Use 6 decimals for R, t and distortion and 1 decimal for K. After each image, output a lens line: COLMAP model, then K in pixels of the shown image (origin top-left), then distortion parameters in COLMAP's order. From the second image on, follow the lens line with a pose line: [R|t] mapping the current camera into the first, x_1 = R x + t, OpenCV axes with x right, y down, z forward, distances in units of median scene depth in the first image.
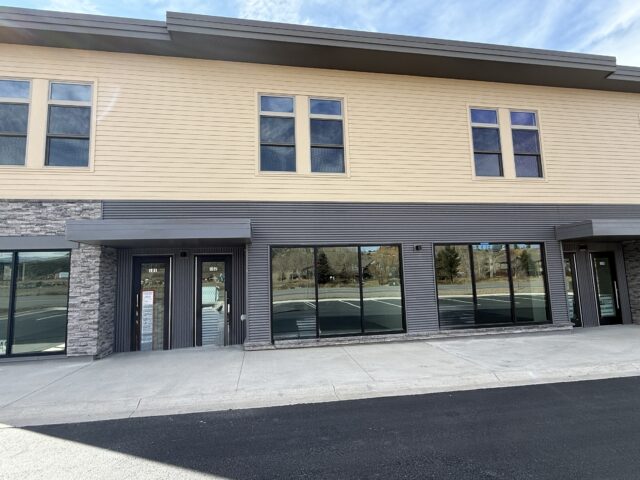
lens RADIAL K [[344.4, 0, 327.2], [0, 344.4, 241.8], [0, 0, 1]] dist [0.005569, -0.002907]
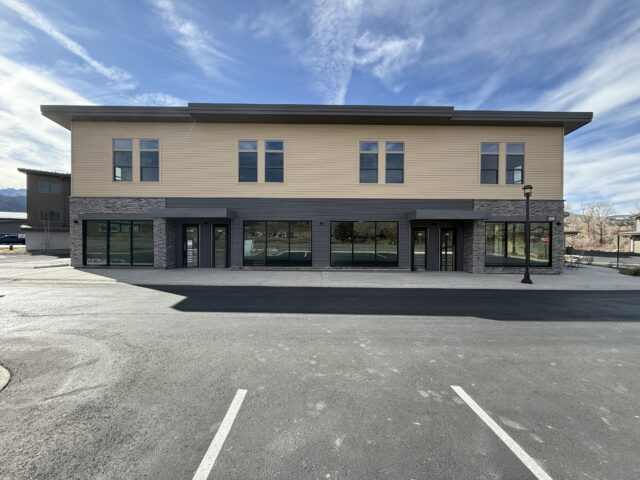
lens RADIAL K [[268.9, 0, 329.0], [0, 268.9, 241.1], [0, 0, 1]] dist [0.004551, -0.000819]
pose [[0.986992, 0.039316, -0.155887, 0.566747], [-0.019066, 0.991418, 0.129333, -0.079627], [0.159634, -0.124679, 0.979271, -0.464050]]
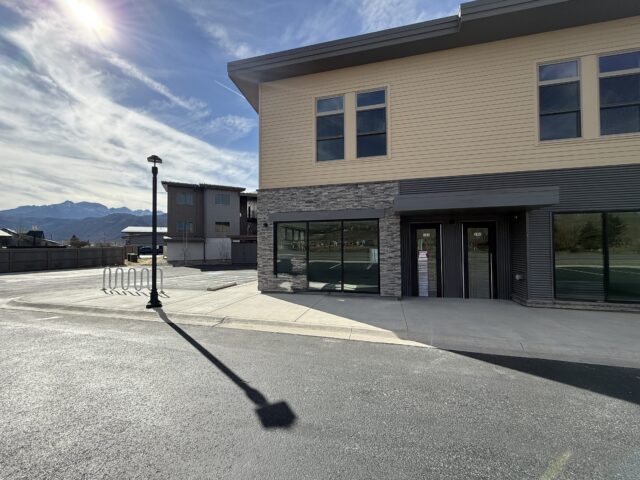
lens RADIAL K [[268.9, 0, 317.0], [0, 268.9, 240.2], [0, 0, 1]] dist [0.004551, -0.000819]
pose [[0.908027, 0.017333, -0.418552, -0.462533], [0.023379, 0.995489, 0.091946, 0.003820], [0.418258, -0.093275, 0.903527, -0.056982]]
